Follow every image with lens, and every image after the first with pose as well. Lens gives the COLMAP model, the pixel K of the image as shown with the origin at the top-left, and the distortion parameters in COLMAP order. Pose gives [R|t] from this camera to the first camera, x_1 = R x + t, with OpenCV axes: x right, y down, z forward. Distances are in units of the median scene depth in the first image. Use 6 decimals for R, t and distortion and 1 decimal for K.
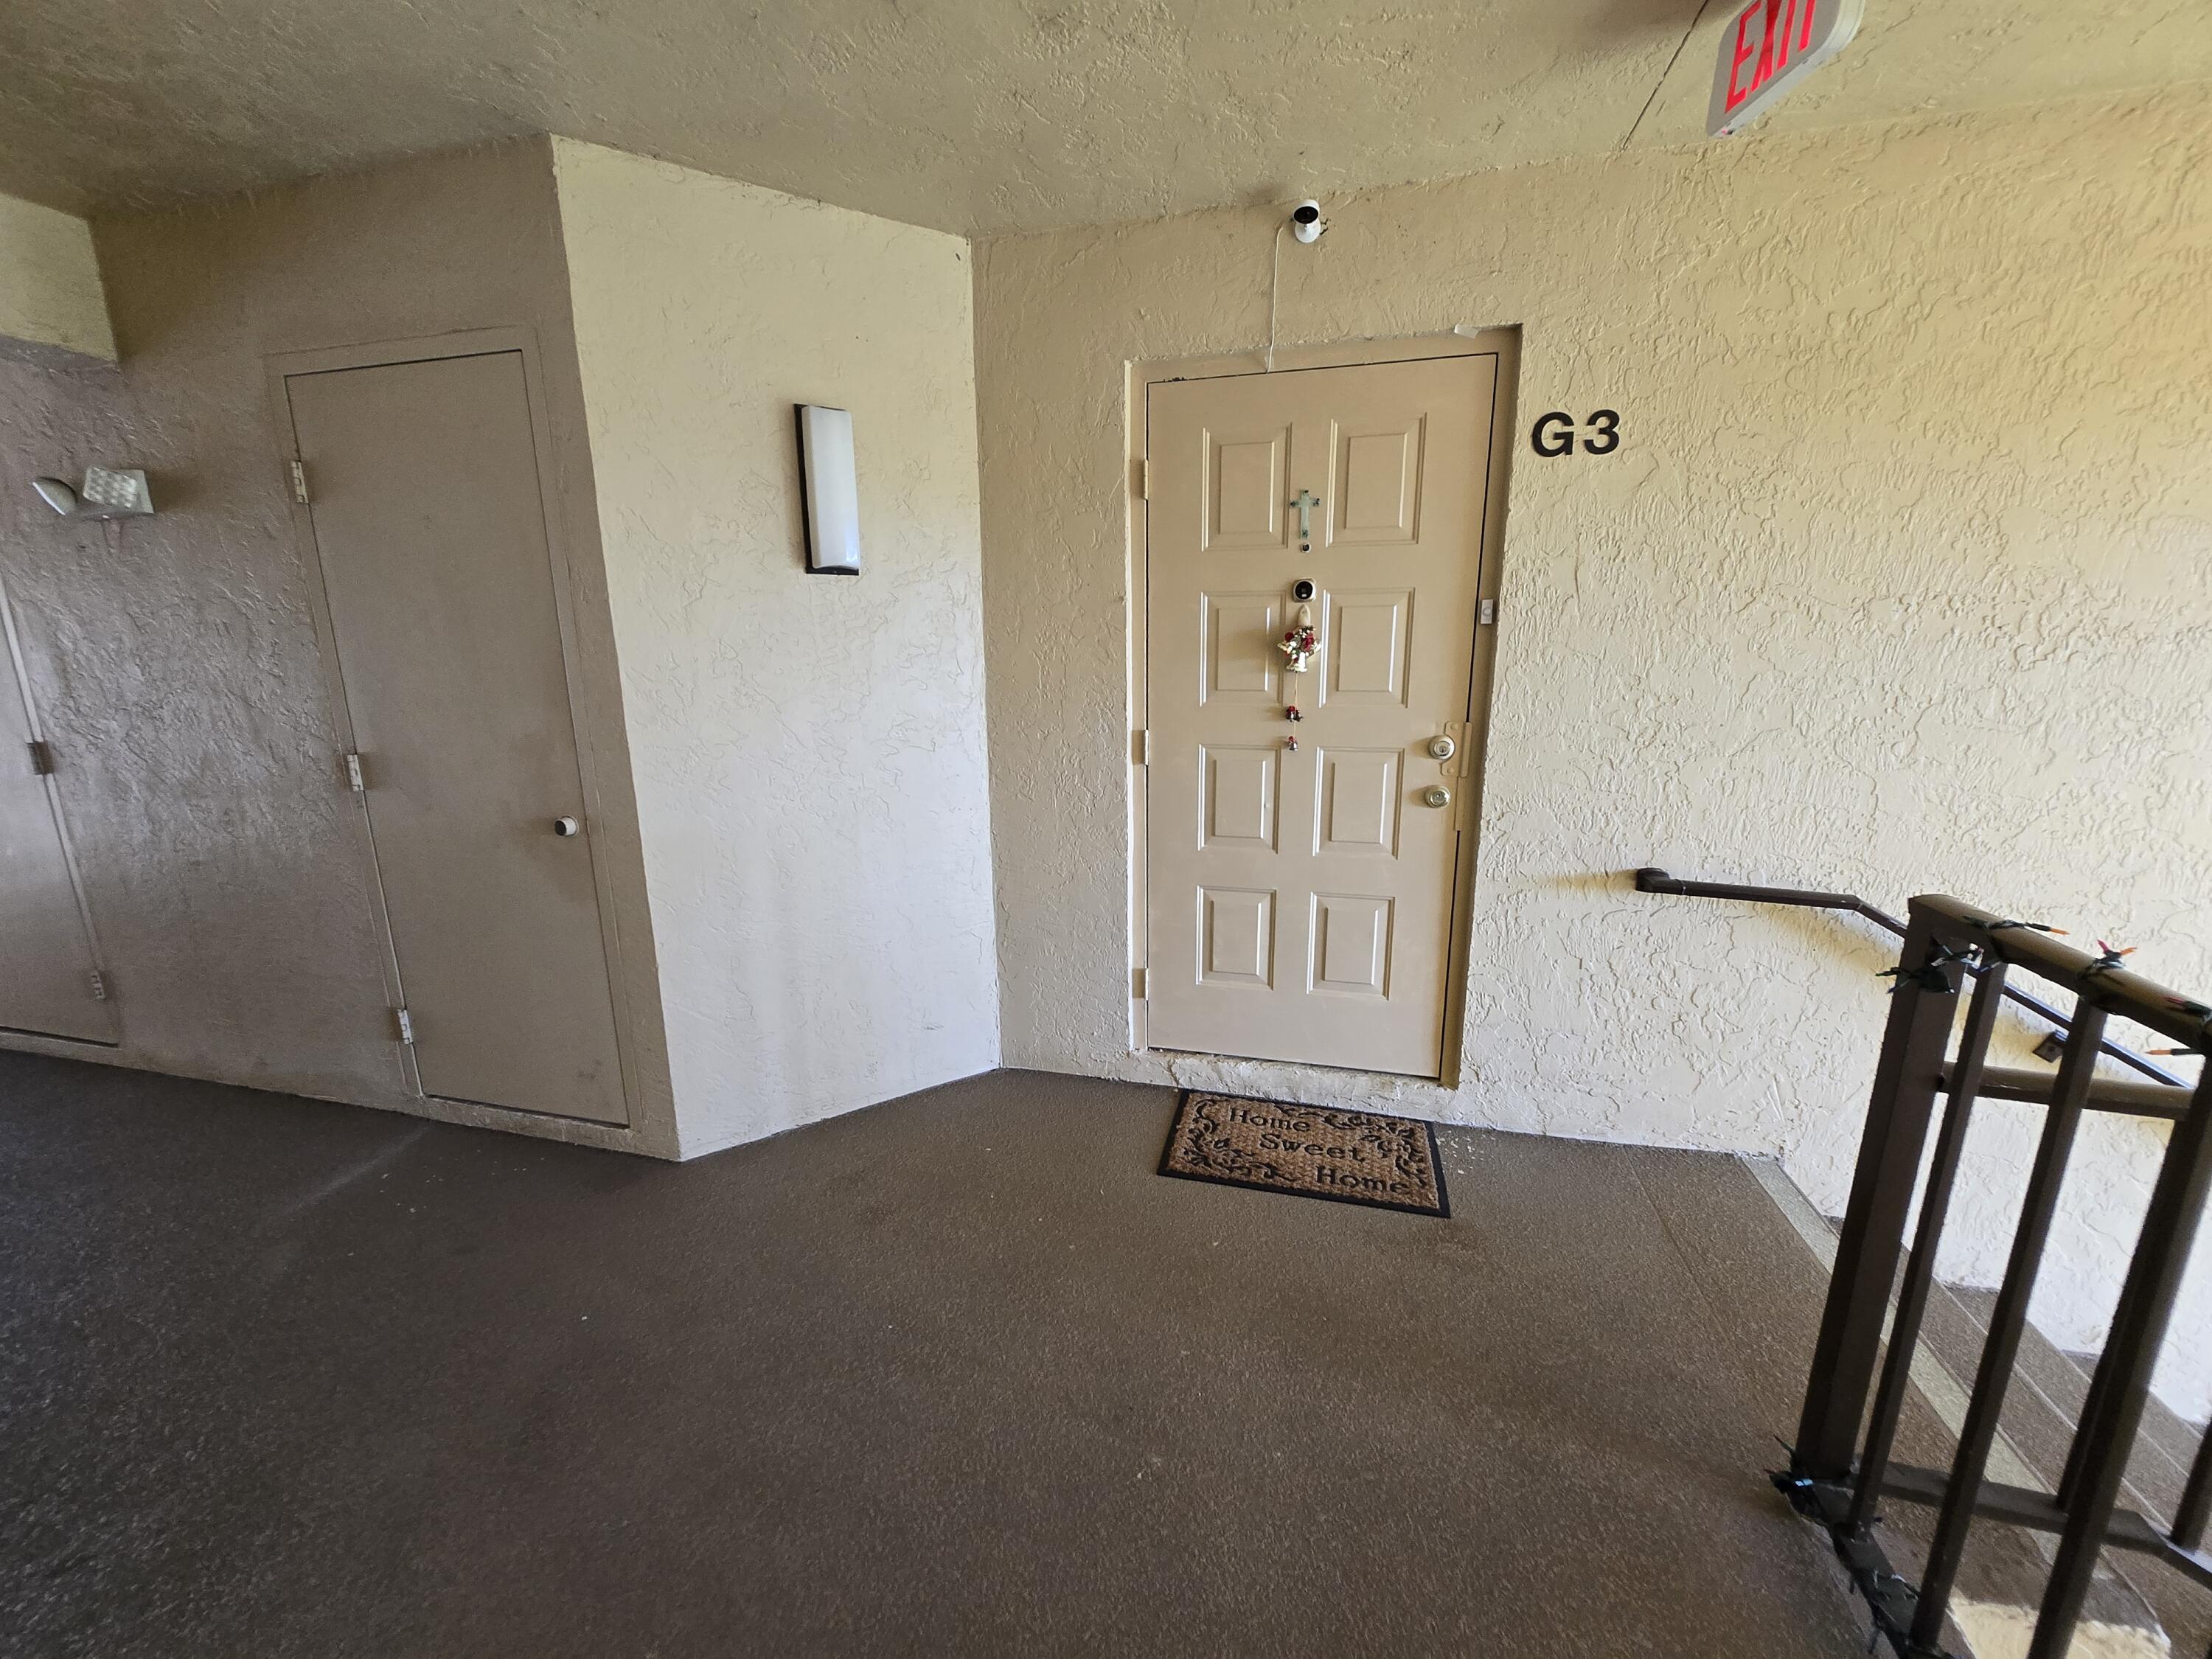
lens RADIAL K [[869.5, 0, 1106.0], [0, 869.5, 829.5], [0, 0, 1]] dist [-0.003484, -0.000579]
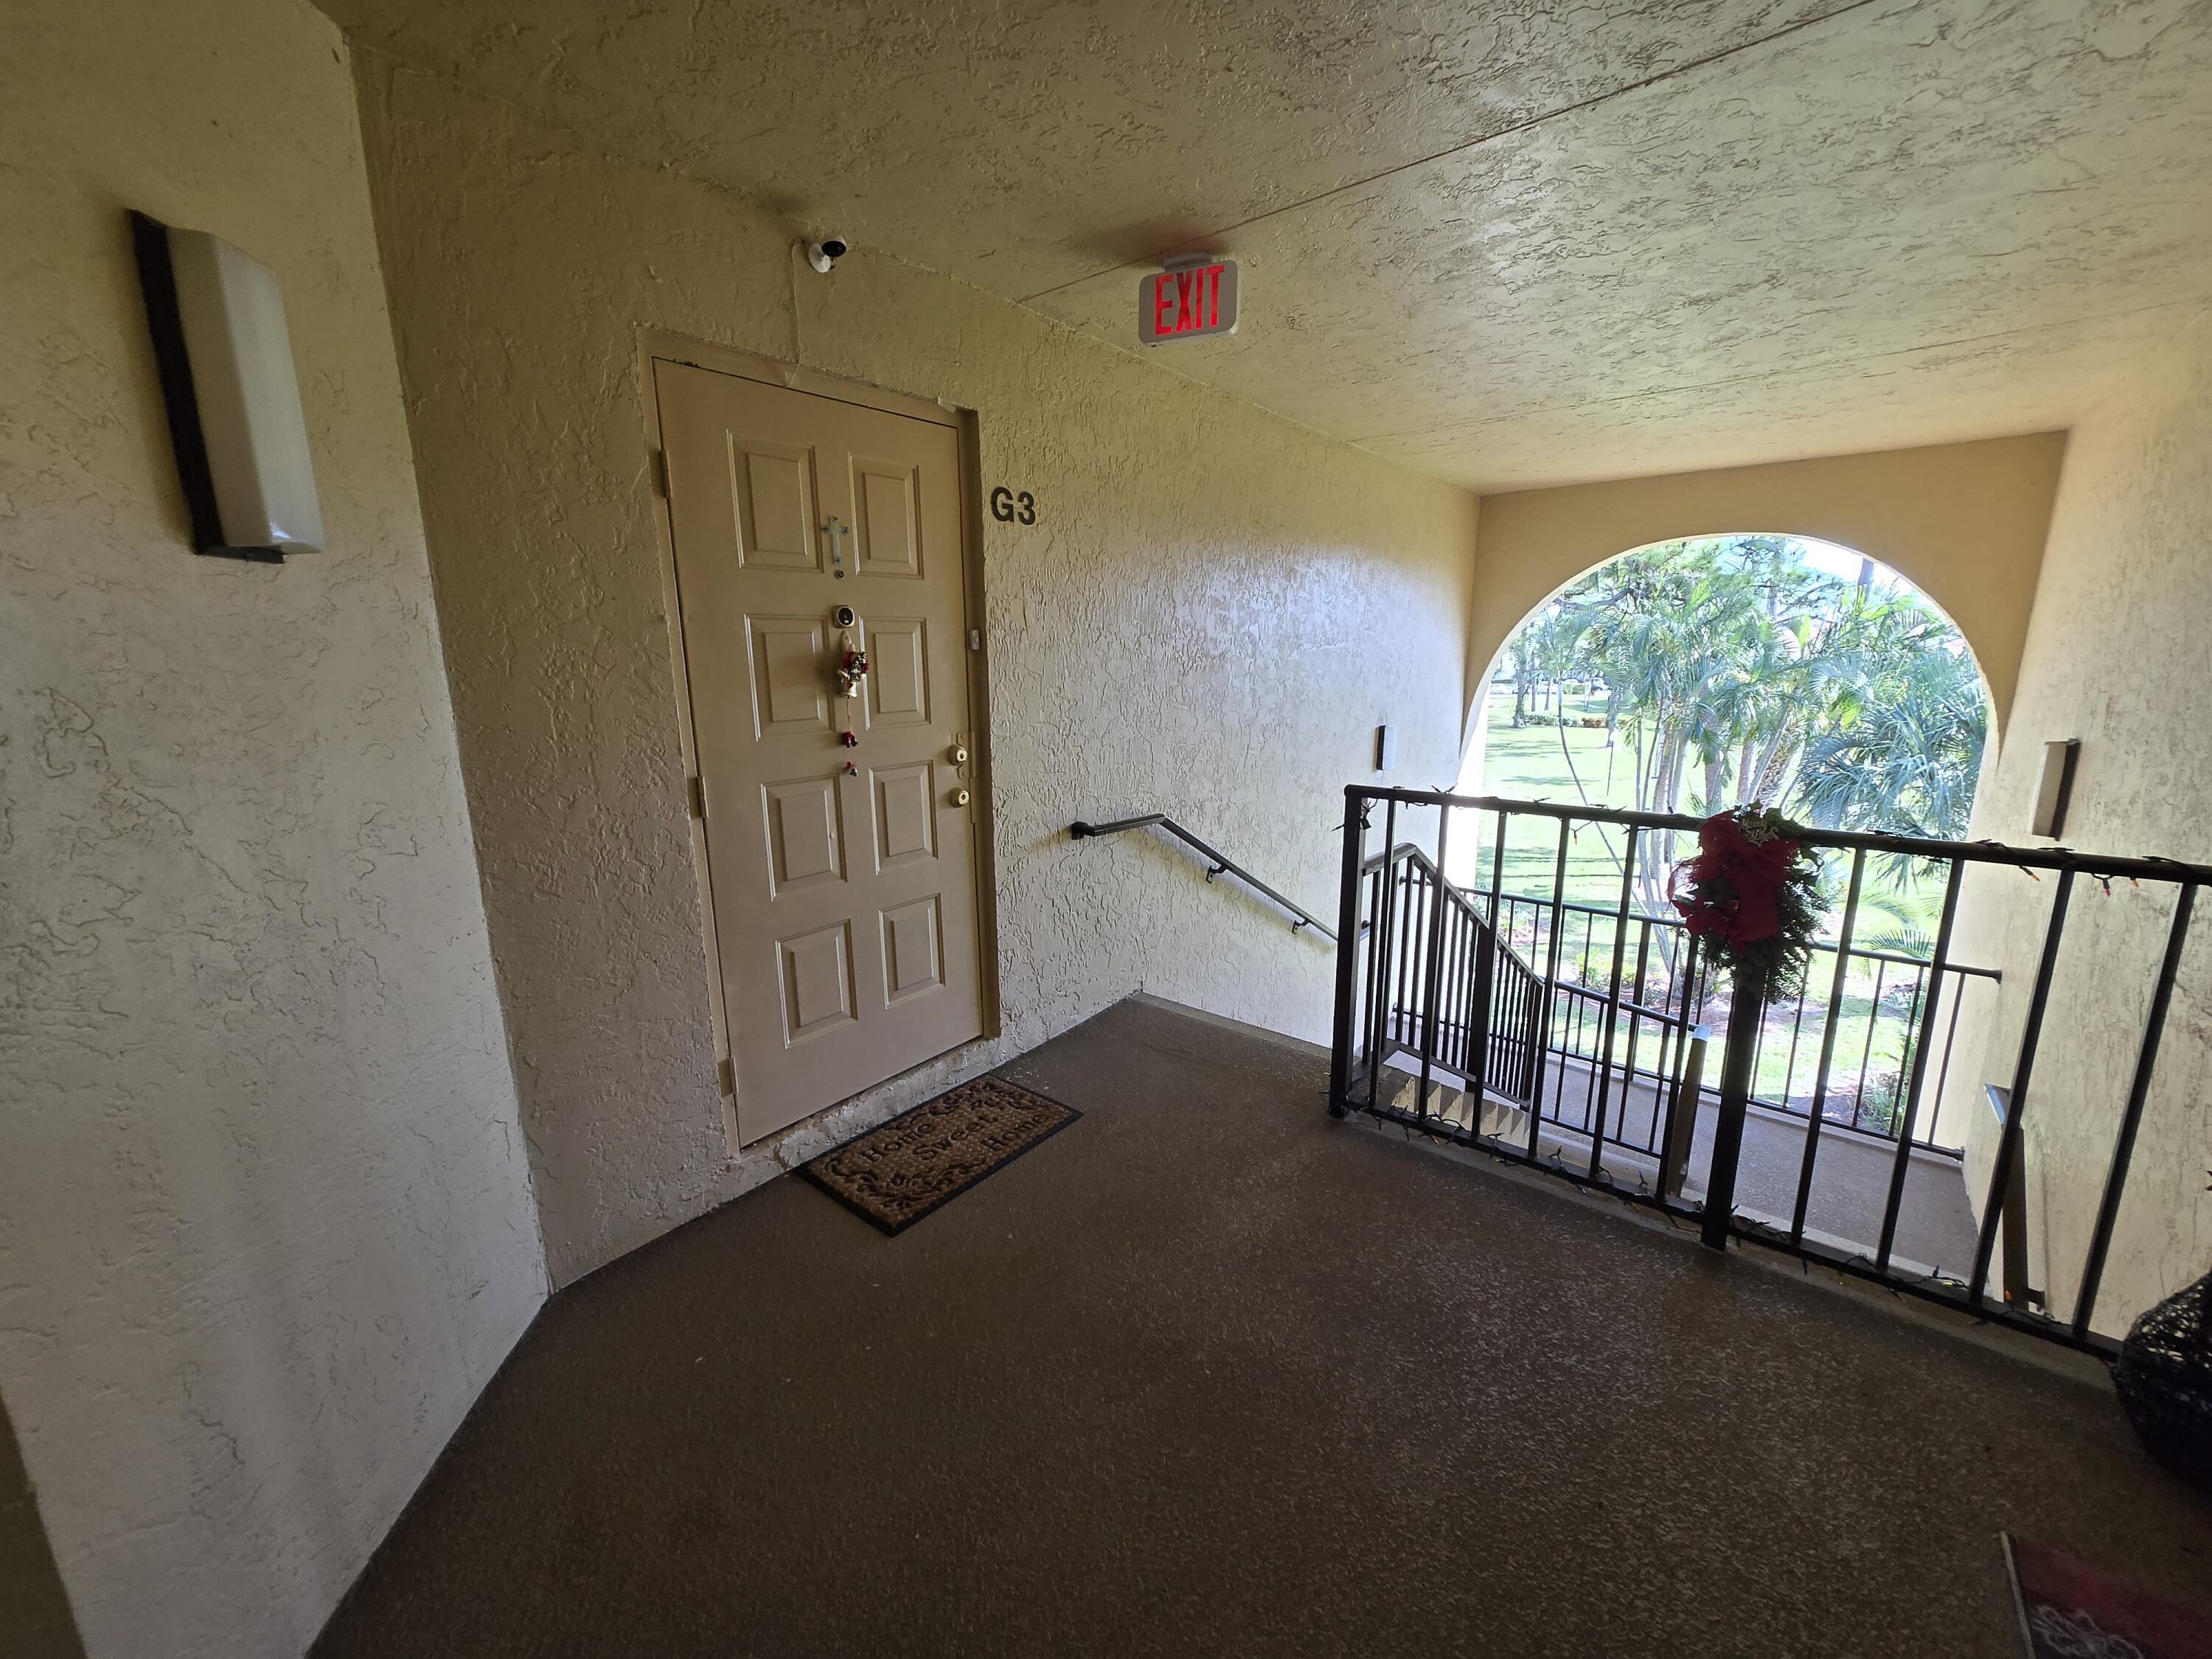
lens RADIAL K [[869.5, 0, 1106.0], [0, 869.5, 829.5], [0, 0, 1]] dist [-0.003484, -0.000579]
pose [[0.412940, -0.184506, 0.891873, -0.584740], [0.203157, 0.973252, 0.107279, -0.080926], [-0.887811, 0.136891, 0.439378, 0.319470]]
